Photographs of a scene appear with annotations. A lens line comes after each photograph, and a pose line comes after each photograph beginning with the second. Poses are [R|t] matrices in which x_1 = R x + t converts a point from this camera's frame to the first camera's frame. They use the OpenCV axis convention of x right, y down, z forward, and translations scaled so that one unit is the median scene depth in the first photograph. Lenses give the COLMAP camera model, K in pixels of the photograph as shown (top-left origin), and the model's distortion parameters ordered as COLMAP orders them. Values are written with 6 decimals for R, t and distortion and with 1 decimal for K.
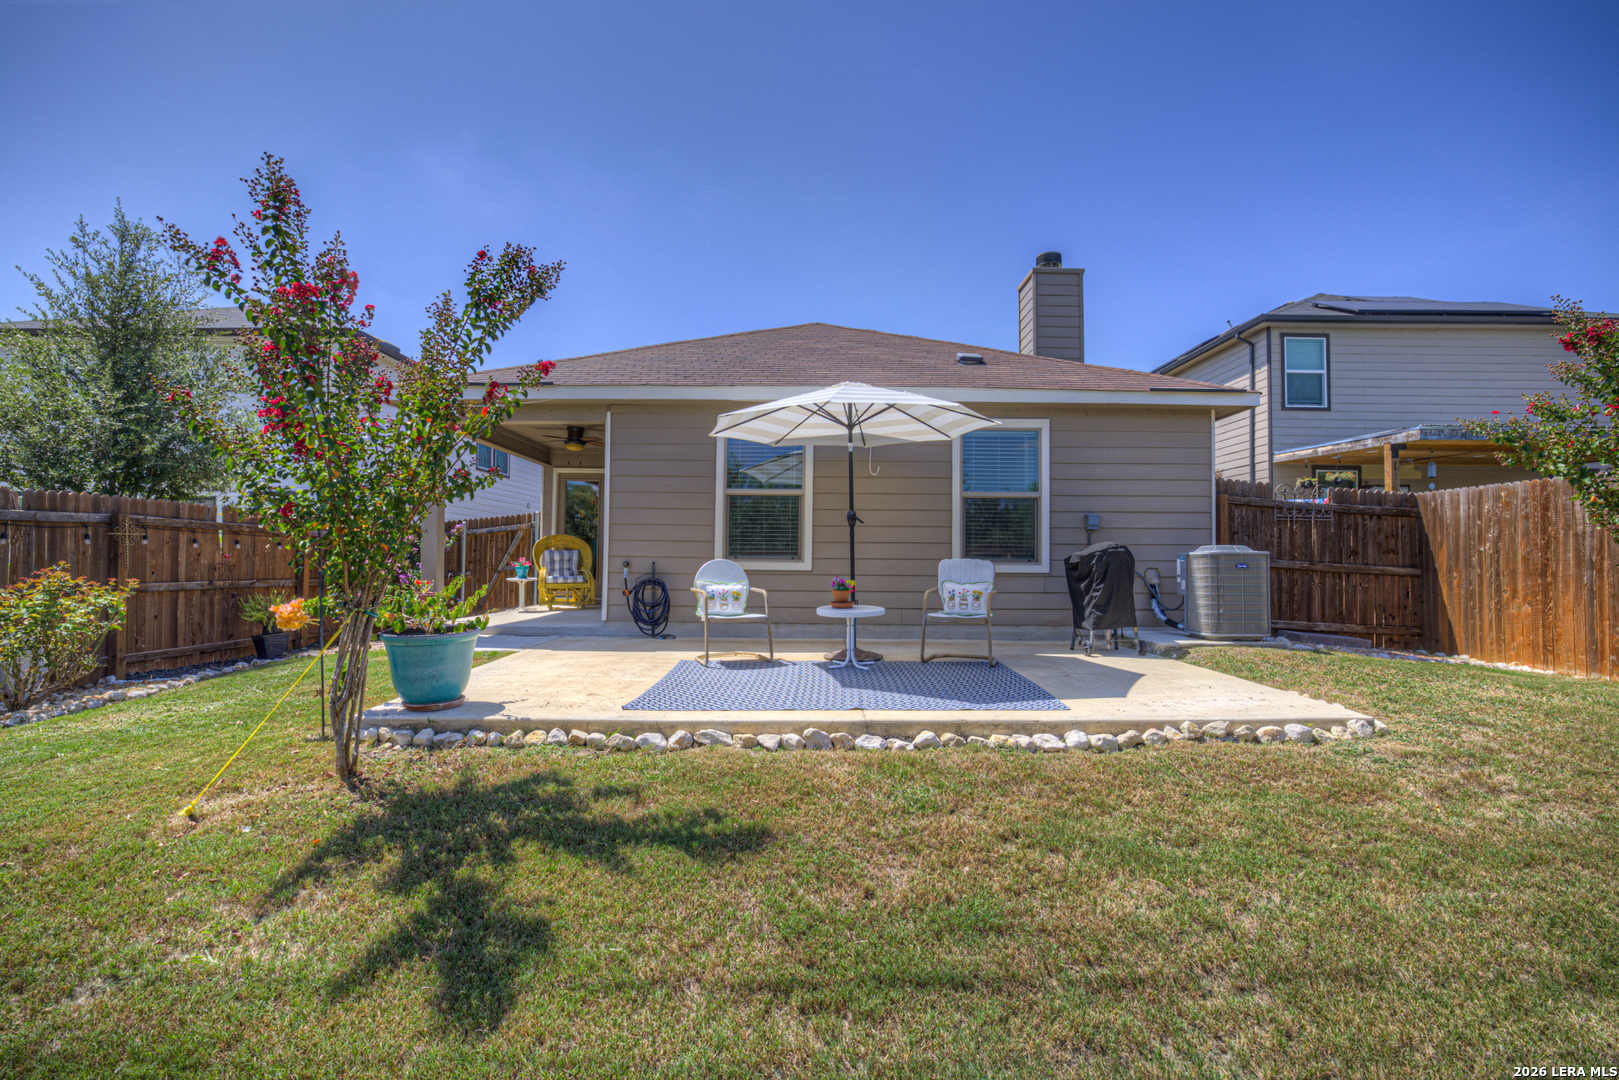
lens RADIAL K [[693.7, 0, 808.7], [0, 693.7, 543.3], [0, 0, 1]] dist [-0.042963, 0.016139]
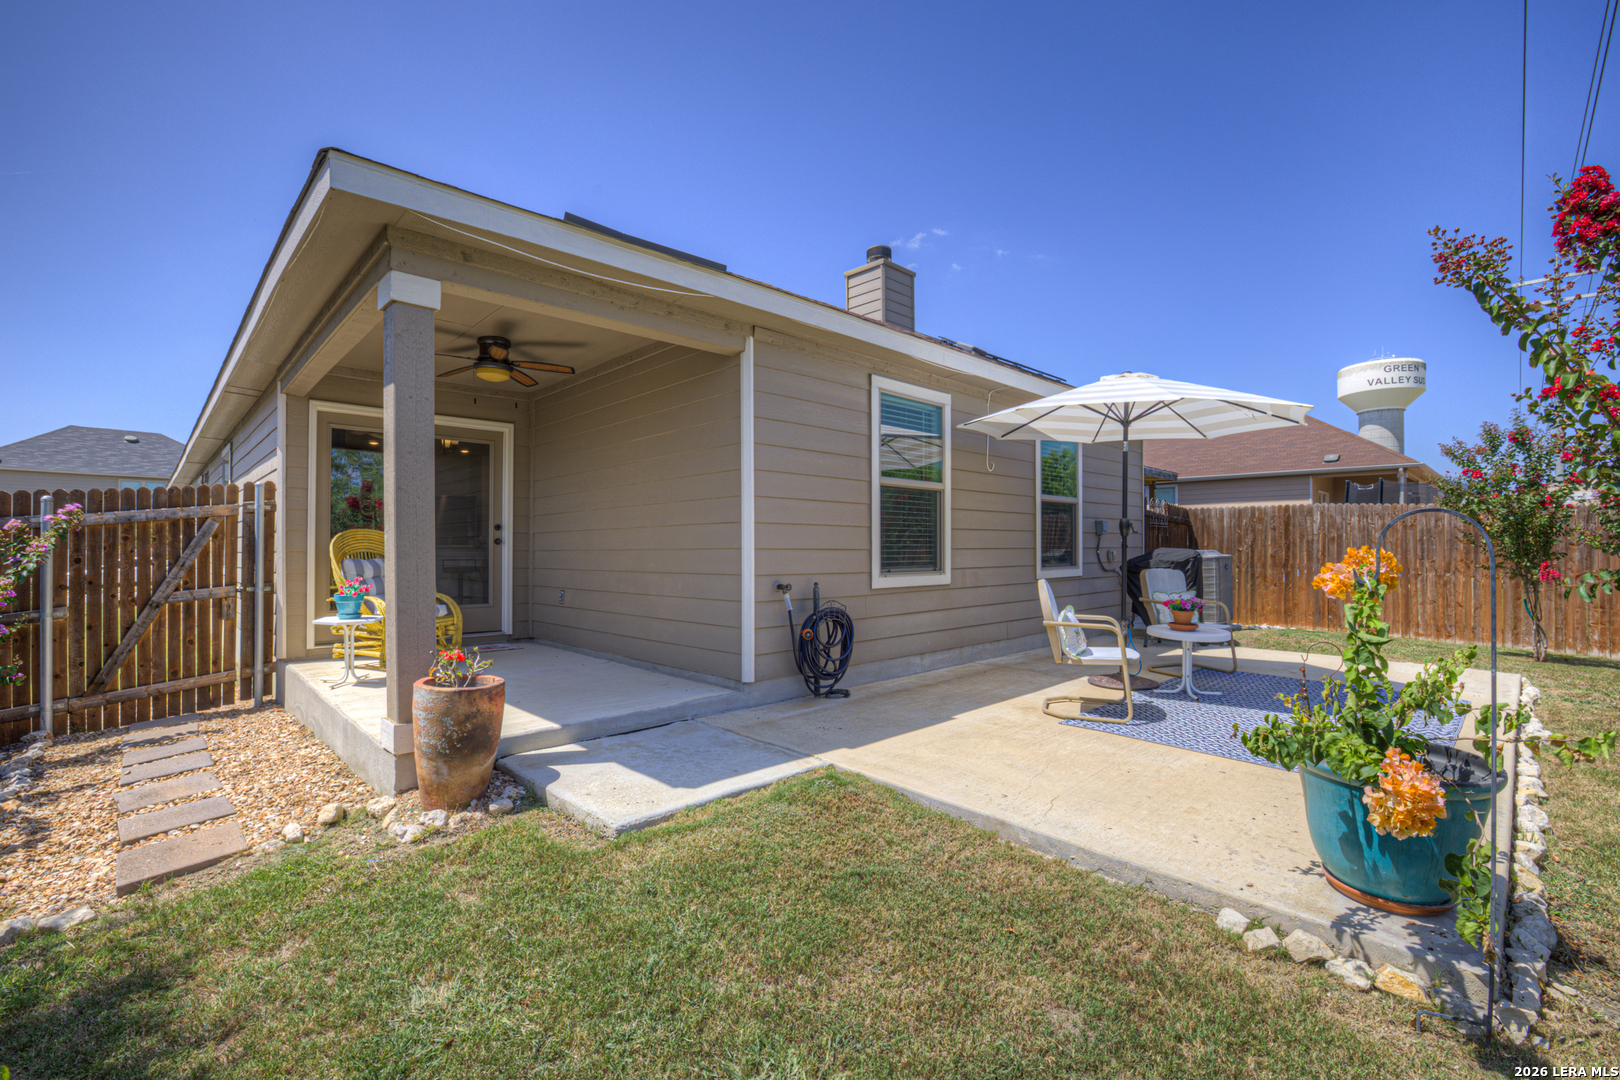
lens RADIAL K [[717.2, 0, 809.9], [0, 717.2, 544.0], [0, 0, 1]] dist [-0.043262, 0.016419]
pose [[0.710369, -0.007604, 0.703788, -0.732046], [-0.010826, 0.999705, 0.021728, -0.024948], [-0.703746, -0.023054, 0.710078, 0.544516]]
